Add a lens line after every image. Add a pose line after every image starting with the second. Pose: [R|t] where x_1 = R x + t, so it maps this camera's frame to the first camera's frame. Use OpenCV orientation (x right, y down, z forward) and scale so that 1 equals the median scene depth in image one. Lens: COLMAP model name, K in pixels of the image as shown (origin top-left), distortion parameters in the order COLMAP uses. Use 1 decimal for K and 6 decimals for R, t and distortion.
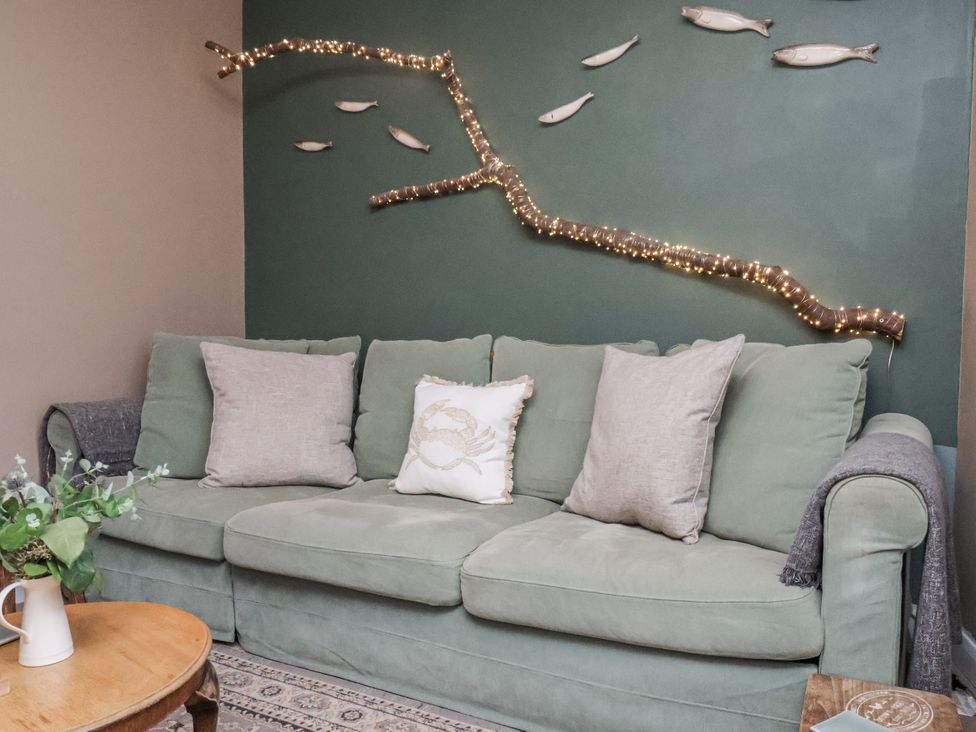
lens RADIAL K [[793.0, 0, 488.0], [0, 793.0, 366.0], [0, 0, 1]] dist [0.038301, -0.006372]
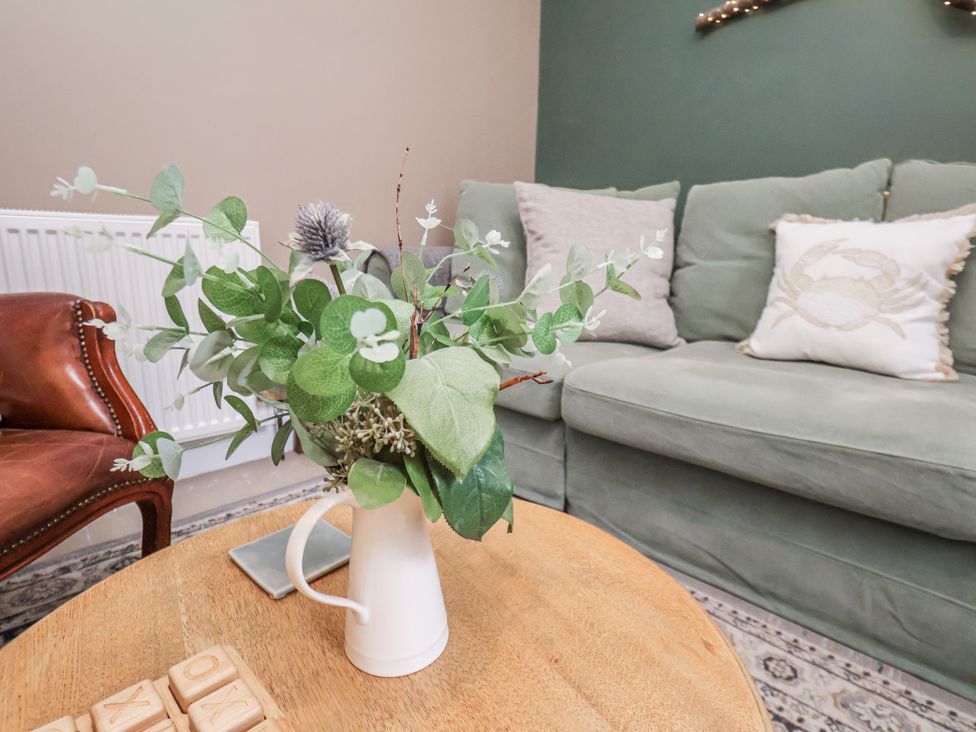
lens RADIAL K [[546.6, 0, 488.0], [0, 546.6, 366.0], [0, 0, 1]] dist [-0.002262, -0.001119]
pose [[0.961370, 0.065927, -0.267247, -0.223785], [-0.020541, 0.985370, 0.169187, 0.079148], [0.274491, -0.157162, 0.948660, 0.389455]]
